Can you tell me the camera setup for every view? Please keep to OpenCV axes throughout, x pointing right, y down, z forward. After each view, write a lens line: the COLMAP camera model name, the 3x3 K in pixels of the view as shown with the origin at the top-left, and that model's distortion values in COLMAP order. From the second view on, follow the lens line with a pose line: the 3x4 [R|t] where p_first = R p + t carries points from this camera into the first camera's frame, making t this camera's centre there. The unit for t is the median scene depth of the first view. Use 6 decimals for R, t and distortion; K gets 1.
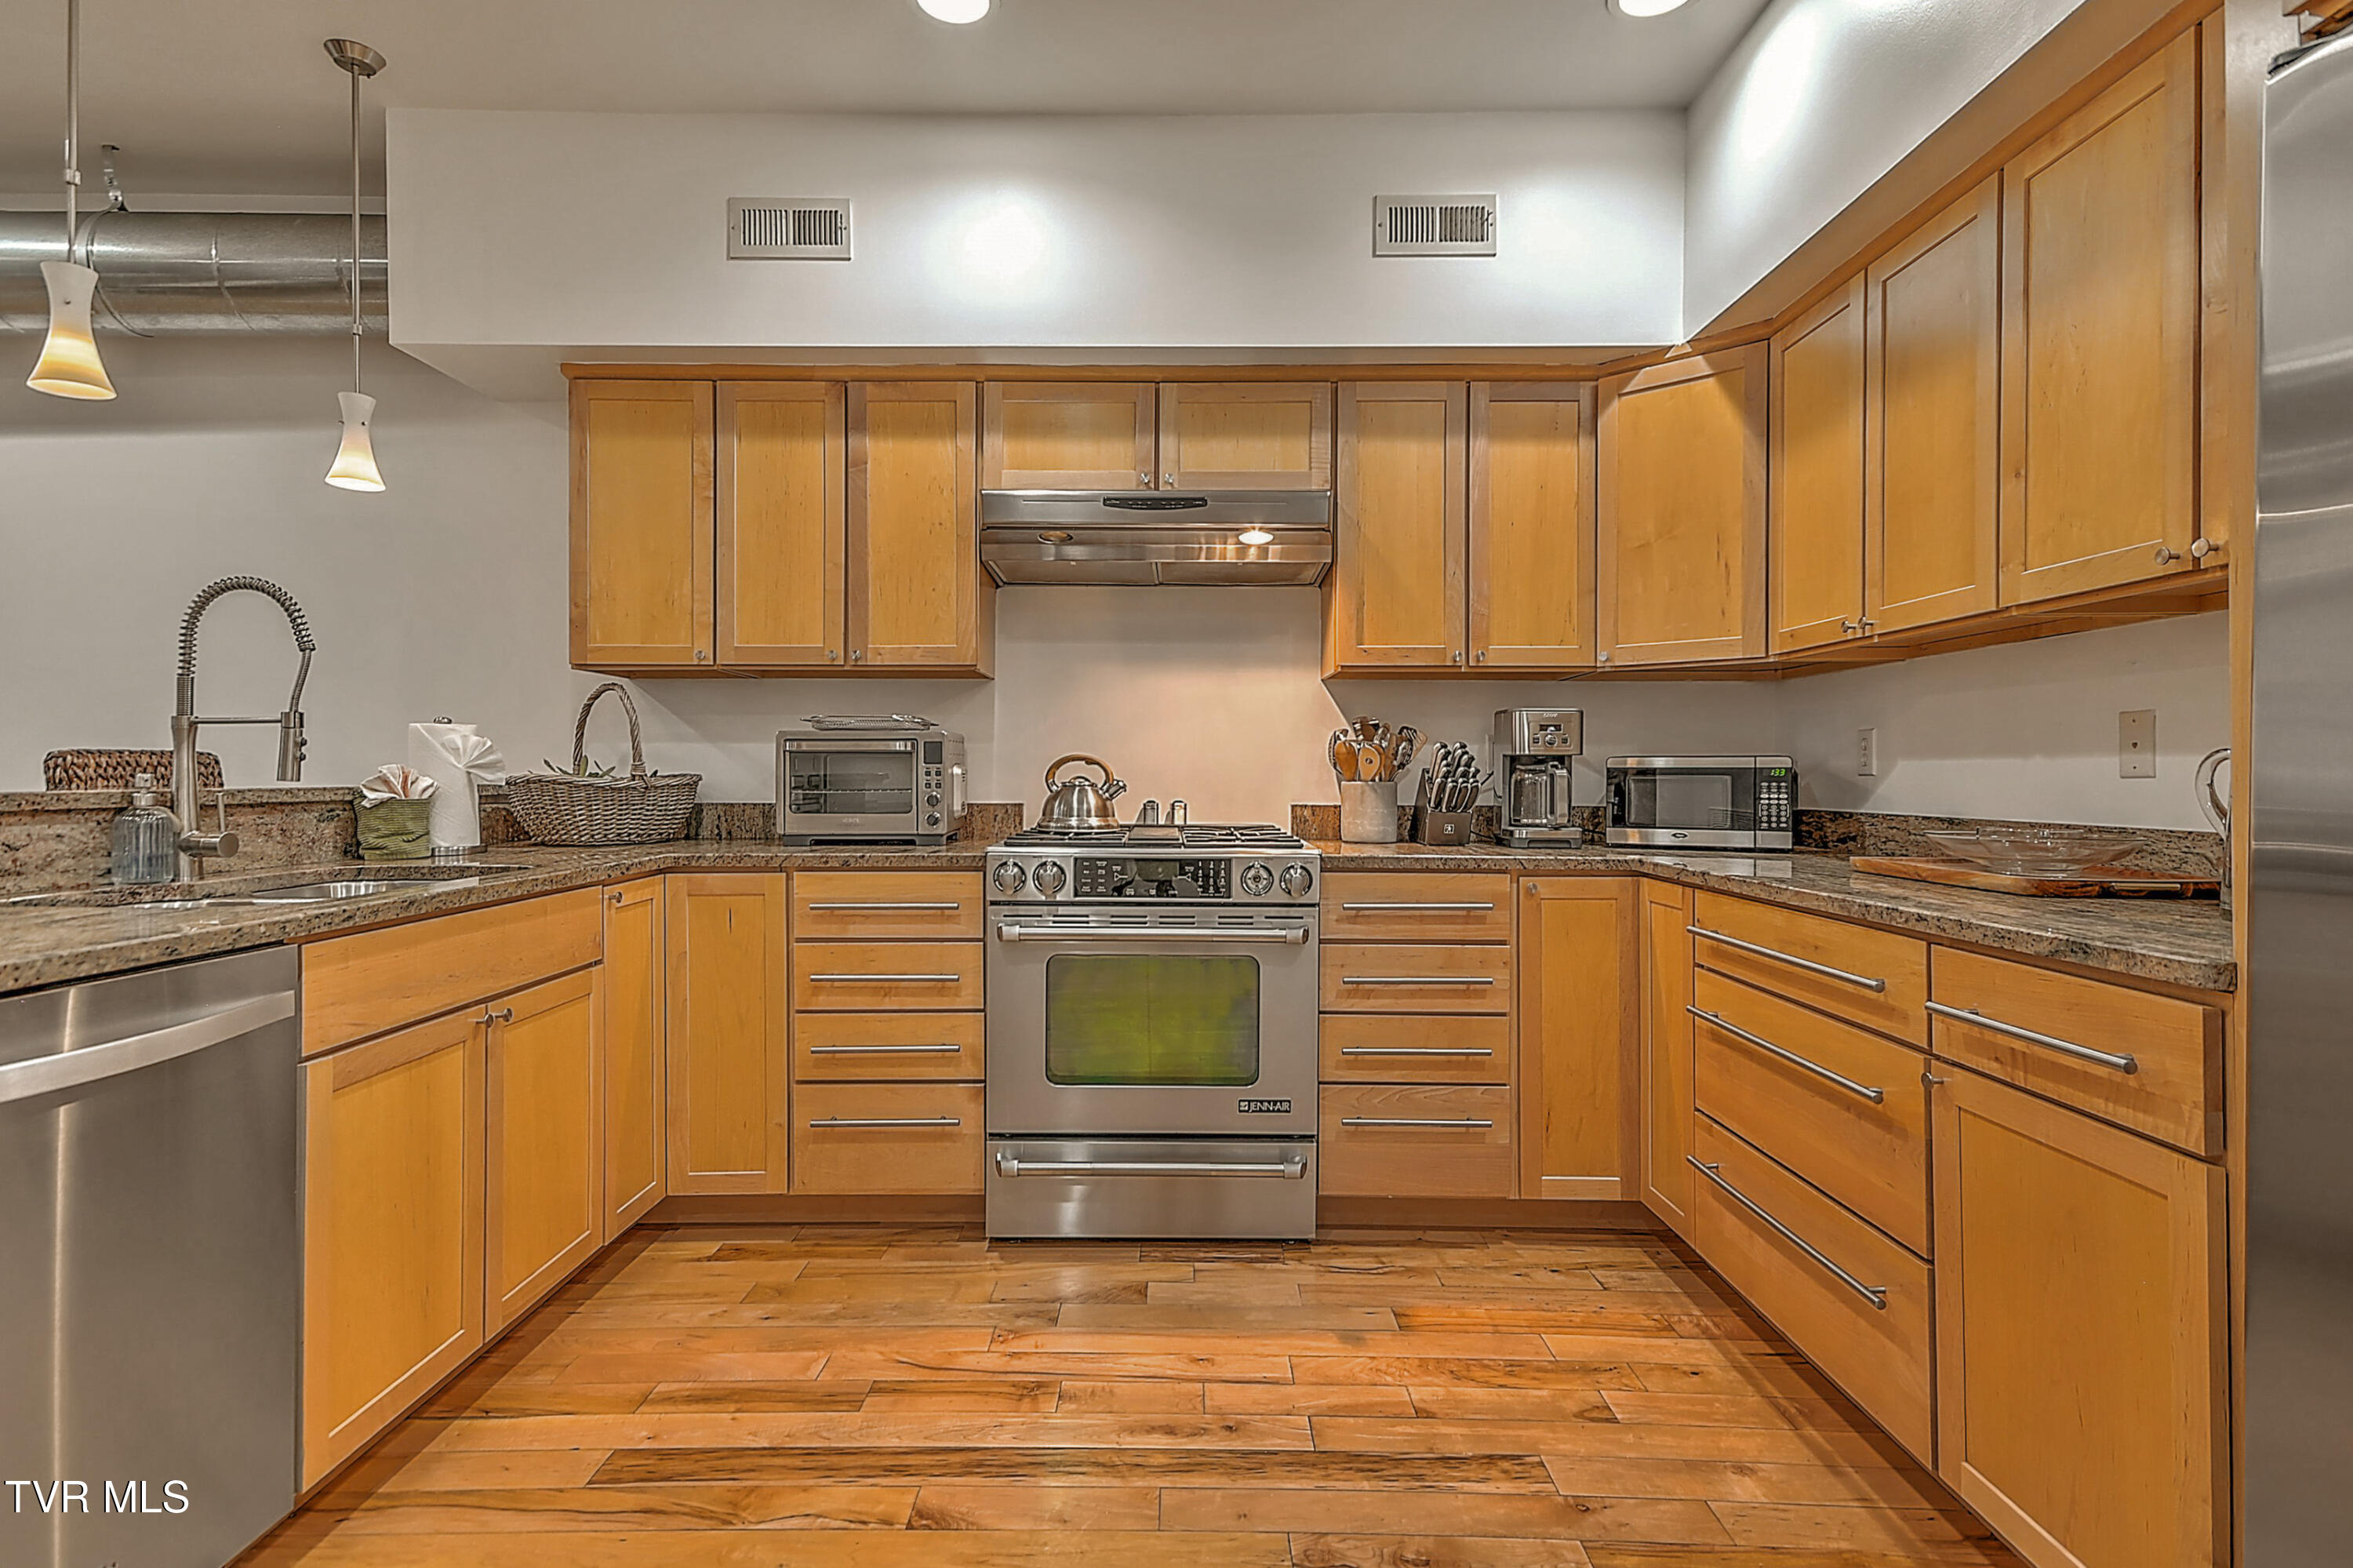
lens RADIAL K [[1181.2, 0, 1173.0], [0, 1181.2, 764.5], [0, 0, 1]] dist [0.024533, 0.000975]
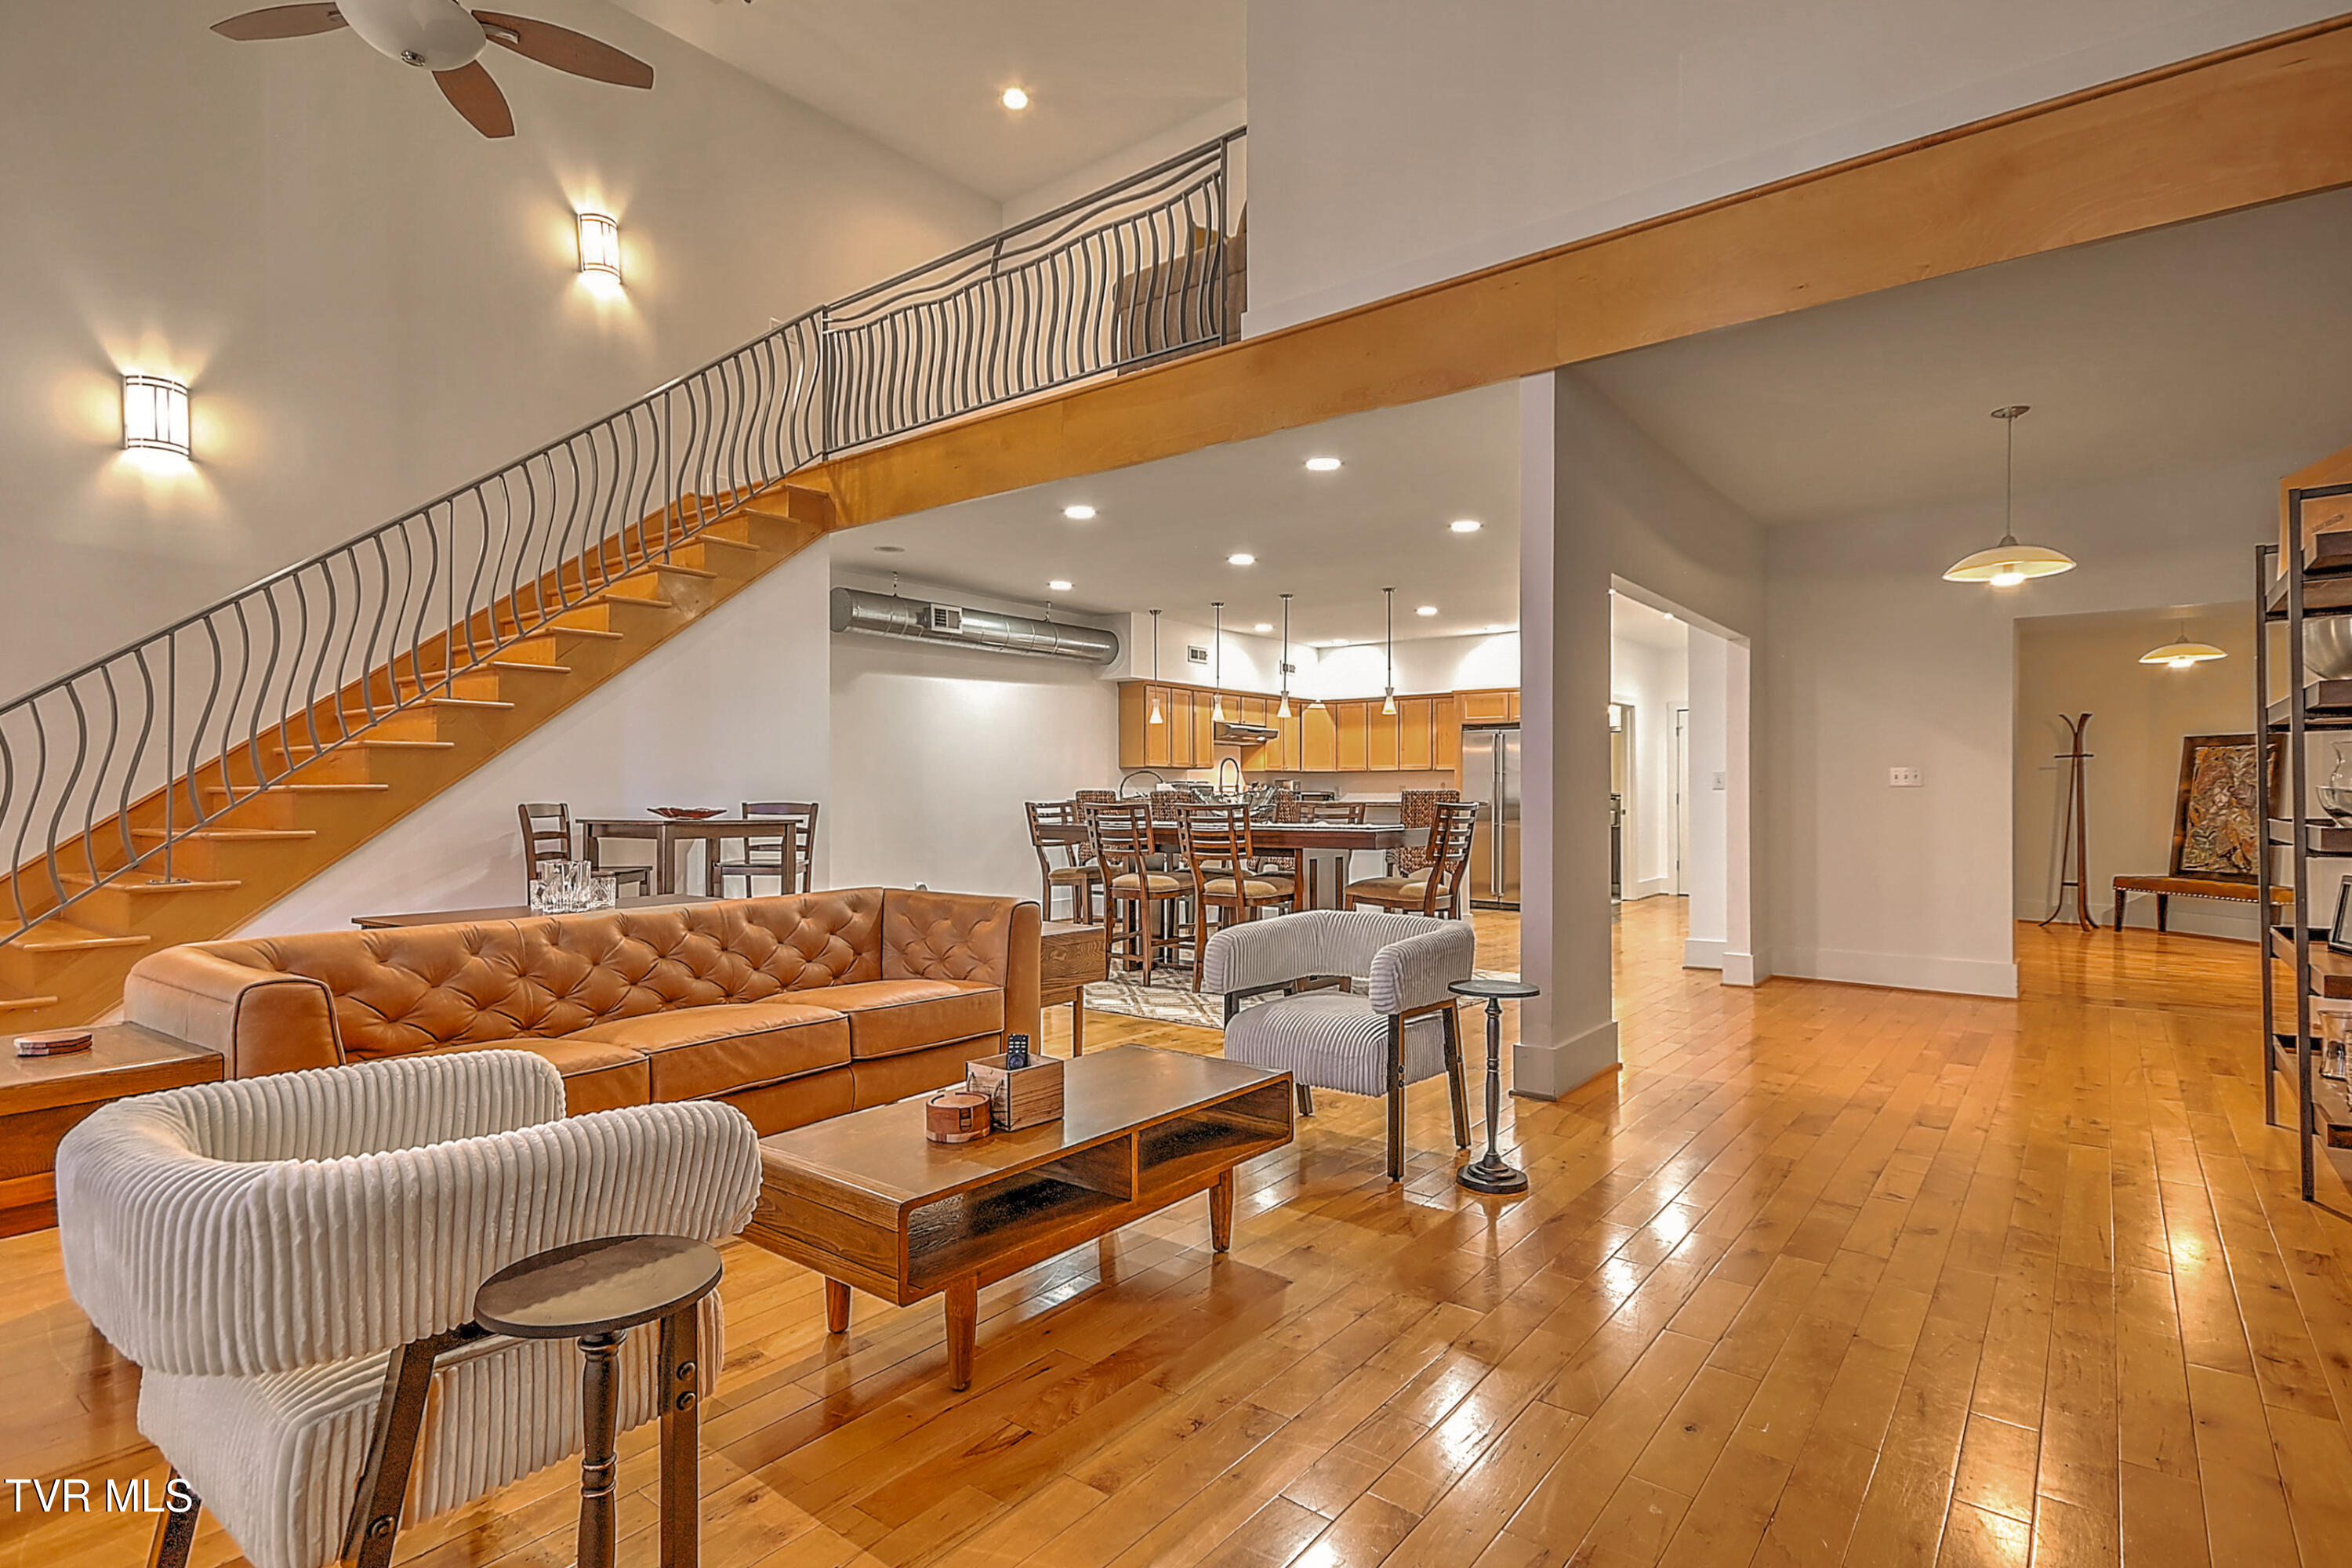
lens RADIAL K [[1154.0, 0, 1173.5], [0, 1154.0, 798.0], [0, 0, 1]] dist [0.026621, -0.001826]
pose [[0.614842, -0.002605, 0.788646, -3.540245], [-0.004379, 0.999968, 0.006717, -0.012696], [-0.788638, -0.007583, 0.614811, -1.321837]]
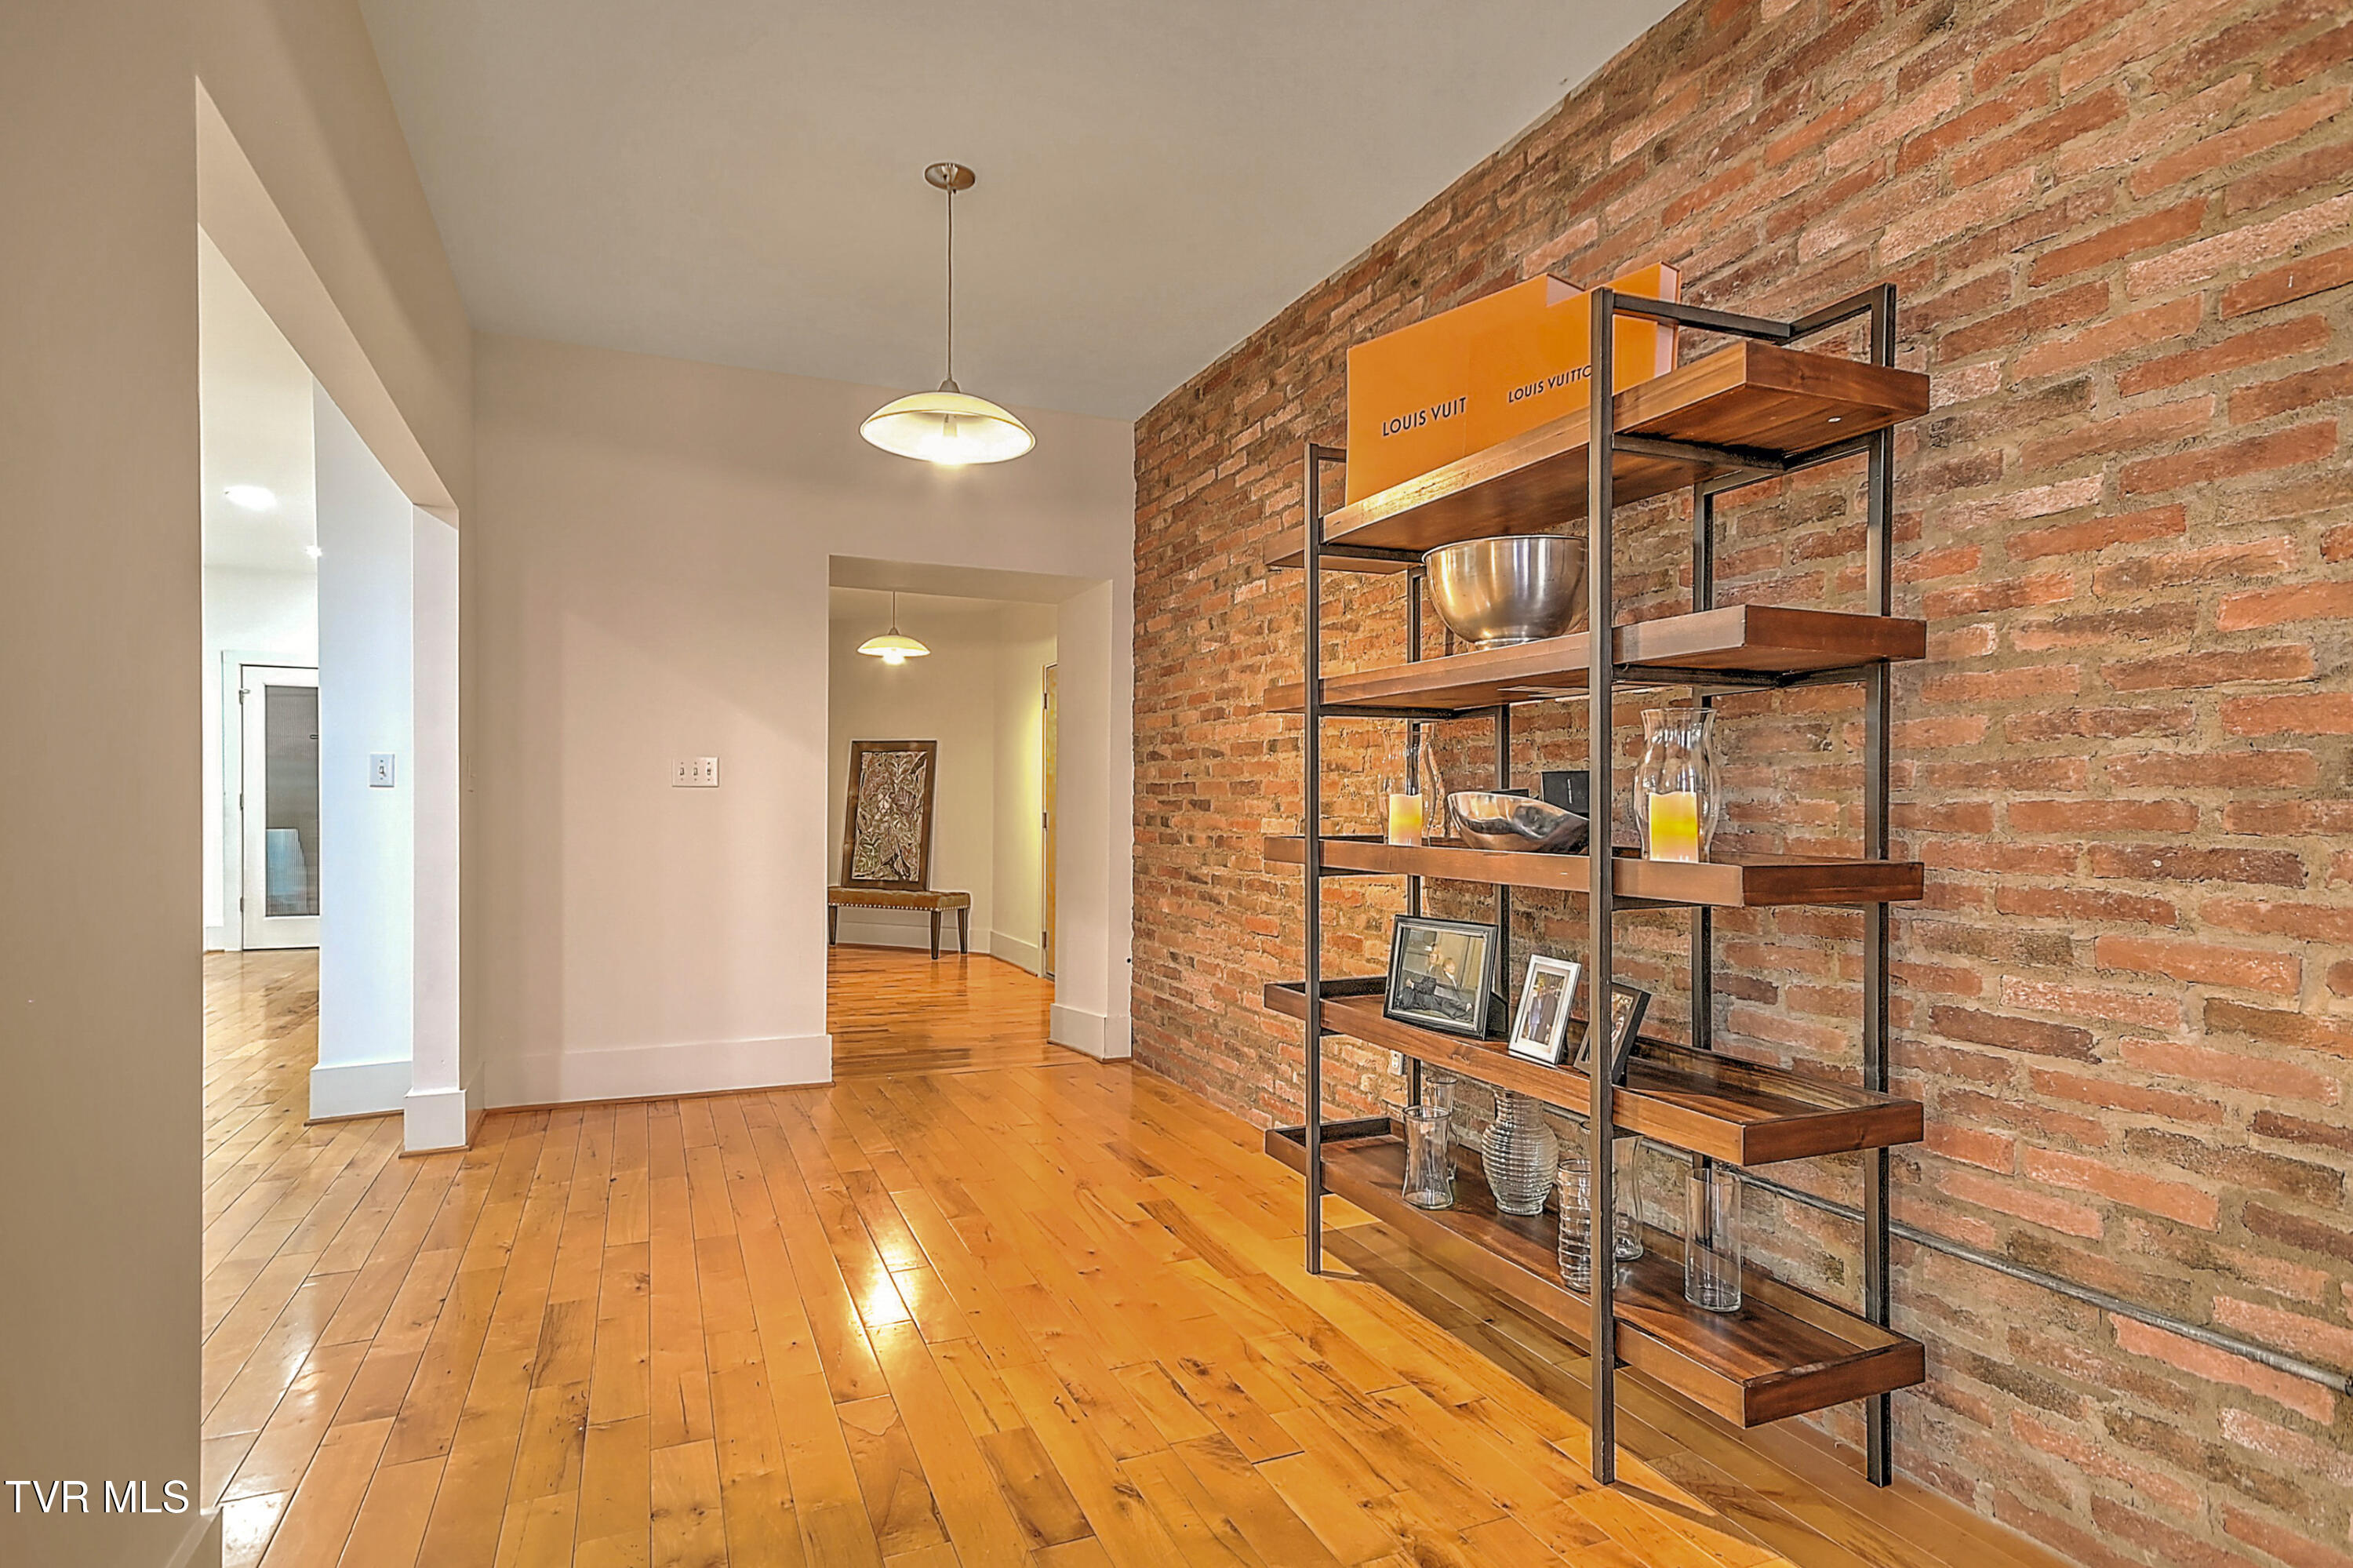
lens RADIAL K [[1231.0, 0, 1174.6], [0, 1231.0, 811.7], [0, 0, 1]] dist [0.000679, 0.033087]
pose [[-0.404071, -0.008781, 0.914685, -2.528427], [-0.012534, 0.999913, 0.004062, -0.006921], [-0.914642, -0.009823, -0.404146, -0.962634]]
